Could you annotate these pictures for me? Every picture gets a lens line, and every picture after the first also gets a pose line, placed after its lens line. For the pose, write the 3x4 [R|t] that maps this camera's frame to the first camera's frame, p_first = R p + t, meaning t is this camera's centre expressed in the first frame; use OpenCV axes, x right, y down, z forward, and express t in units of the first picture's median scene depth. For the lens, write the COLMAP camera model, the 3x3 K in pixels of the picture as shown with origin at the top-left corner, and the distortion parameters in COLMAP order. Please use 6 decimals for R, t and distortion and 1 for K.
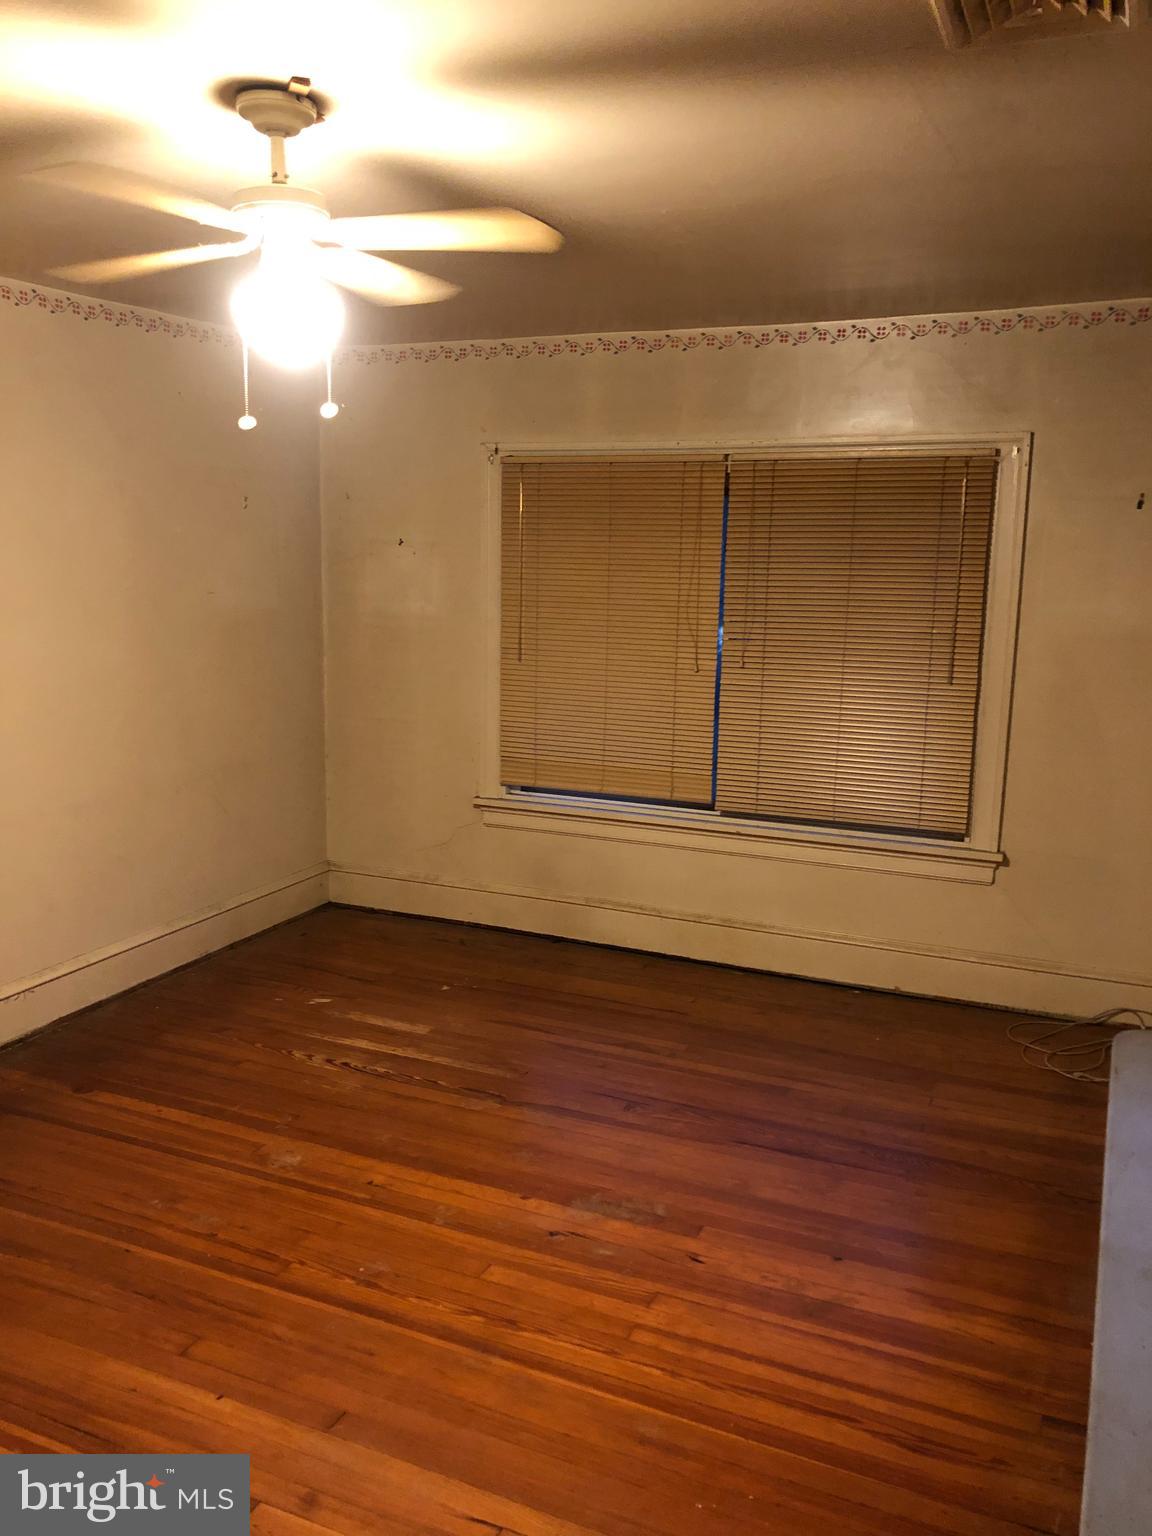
lens RADIAL K [[1247.8, 0, 585.4], [0, 1247.8, 796.2], [0, 0, 1]] dist [0.049112, -0.055108]
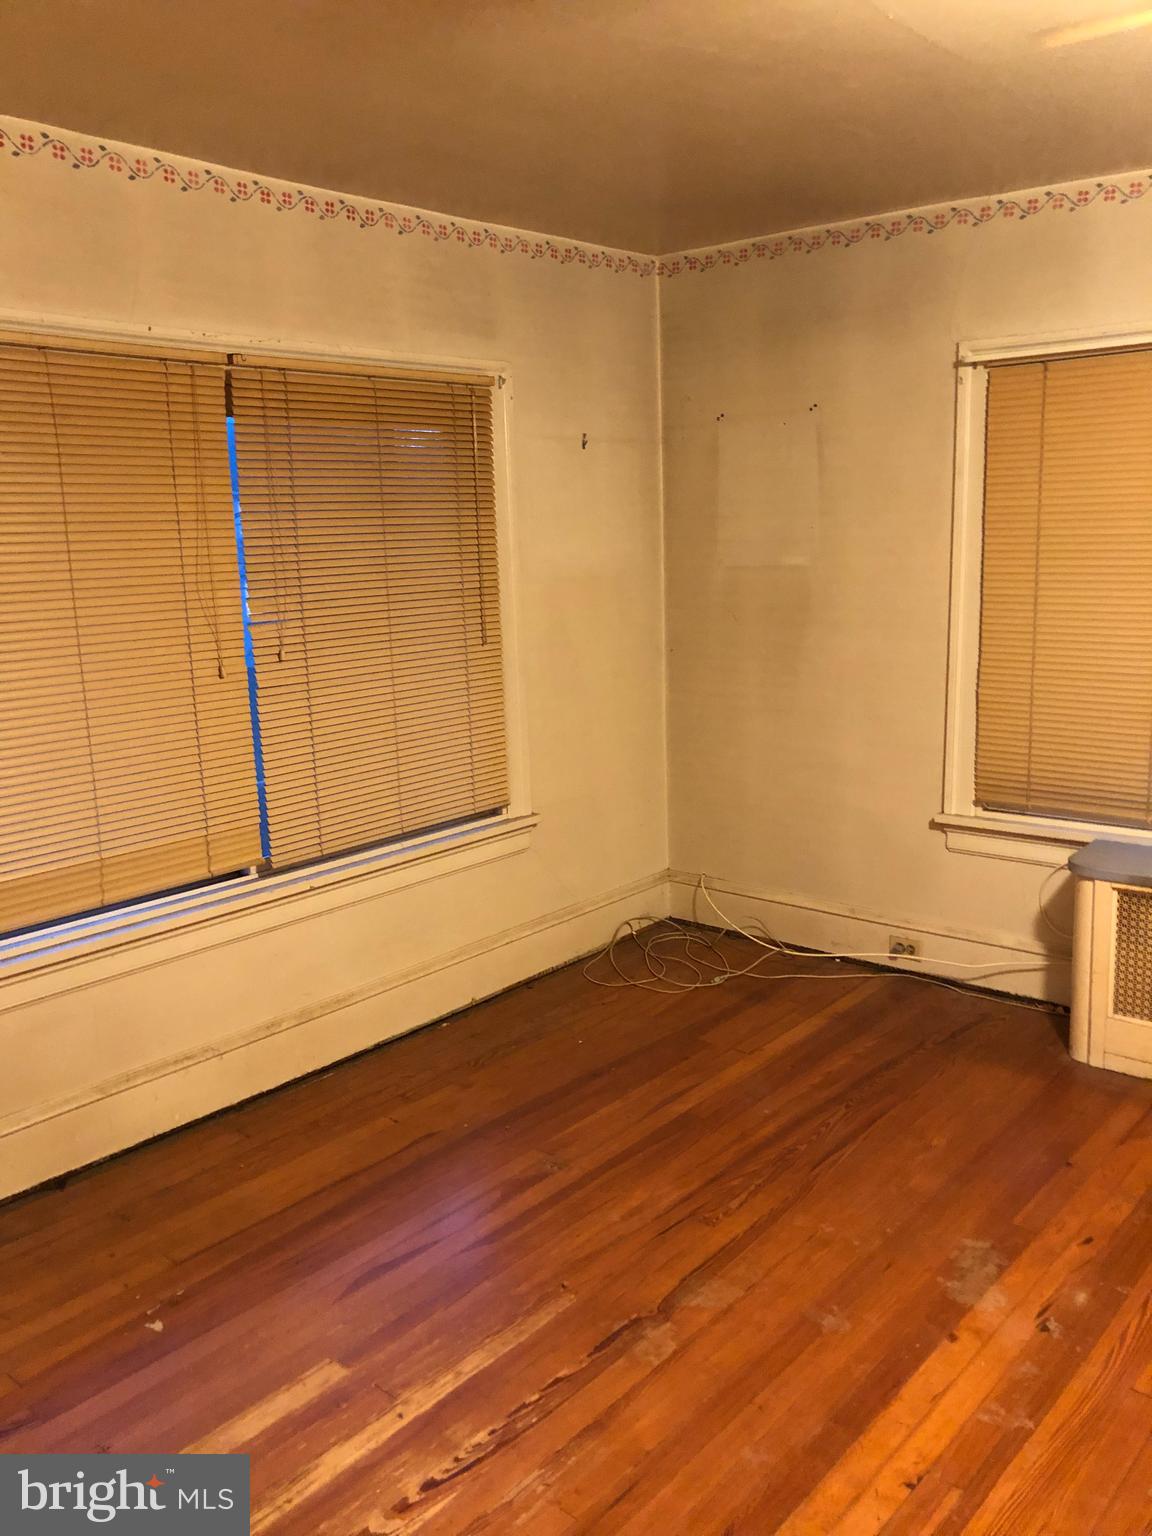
lens RADIAL K [[1247.8, 0, 574.1], [0, 1247.8, 782.1], [0, 0, 1]] dist [0.049112, -0.055108]
pose [[0.301876, -0.215104, 0.928763, -0.519784], [0.225523, 0.962675, 0.149657, -0.109985], [-0.926289, 0.164279, 0.339119, 0.641368]]
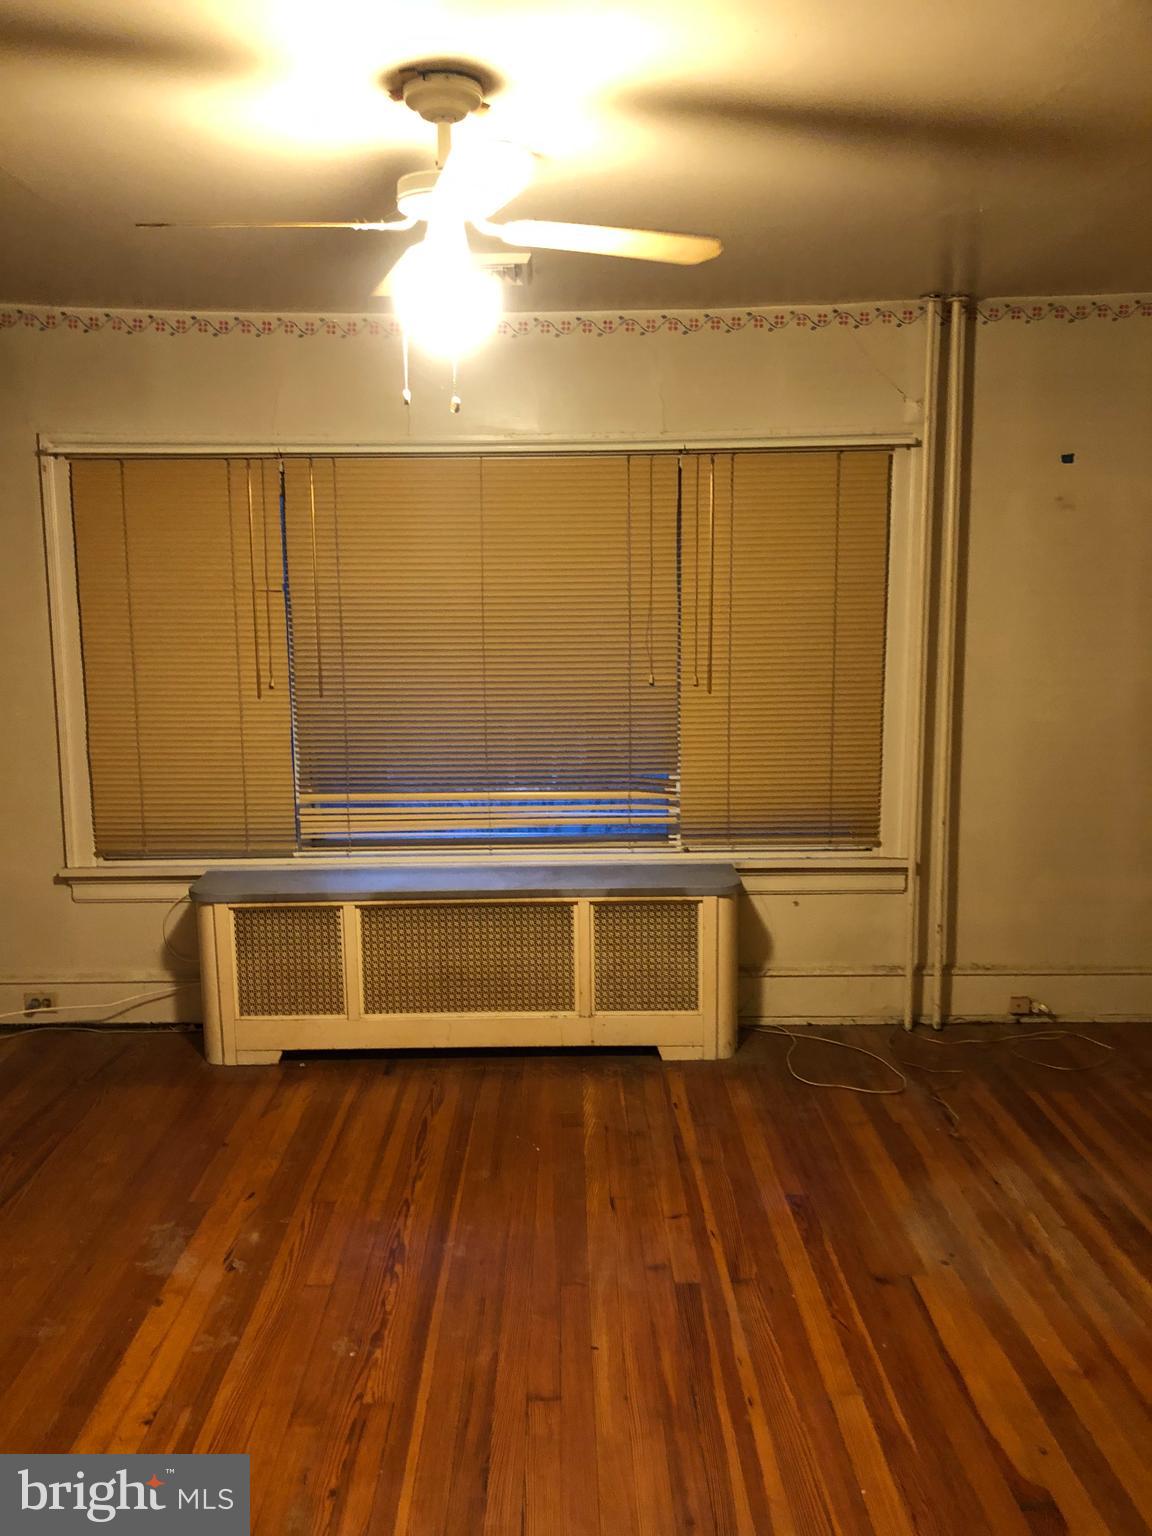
lens RADIAL K [[1247.8, 0, 572.0], [0, 1247.8, 767.3], [0, 0, 1]] dist [0.049112, -0.055108]
pose [[-0.403239, -0.145839, 0.903399, -0.619708], [0.180878, 0.955039, 0.234912, -0.122235], [-0.897041, 0.258130, -0.358730, 0.684041]]
